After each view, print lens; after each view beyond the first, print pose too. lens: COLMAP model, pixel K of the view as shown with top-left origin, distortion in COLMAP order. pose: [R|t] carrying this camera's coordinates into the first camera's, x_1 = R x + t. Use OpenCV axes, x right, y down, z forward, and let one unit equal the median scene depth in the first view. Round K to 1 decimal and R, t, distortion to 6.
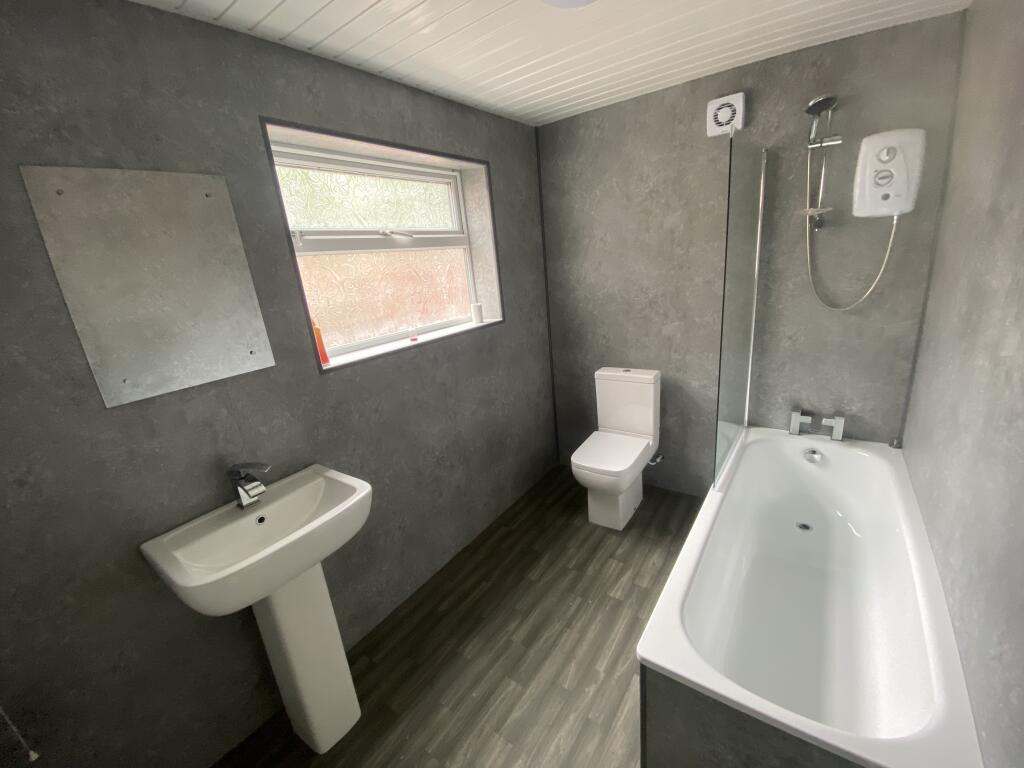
lens RADIAL K [[408.8, 0, 515.9], [0, 408.8, 387.7], [0, 0, 1]] dist [0.023872, -0.024303]
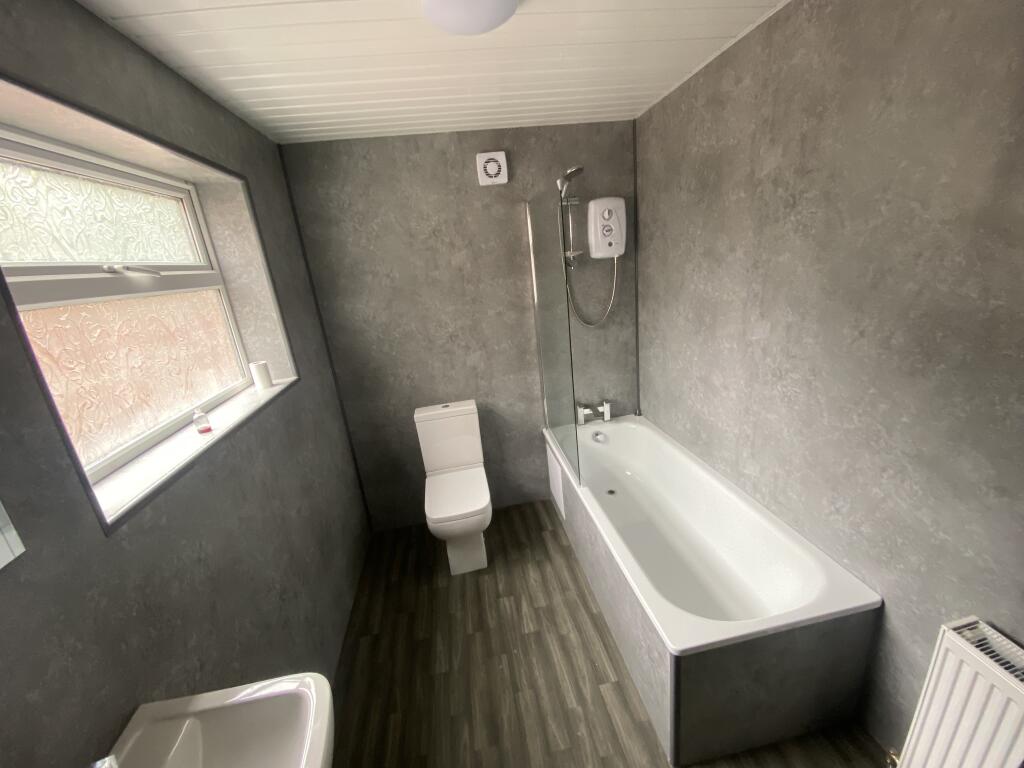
lens RADIAL K [[408.8, 0, 515.9], [0, 408.8, 387.7], [0, 0, 1]] dist [0.023872, -0.024303]
pose [[0.718167, -0.191157, 0.669100, -0.294441], [0.245522, 0.969298, 0.013395, -0.066473], [-0.651119, 0.154659, 0.743051, 0.185191]]
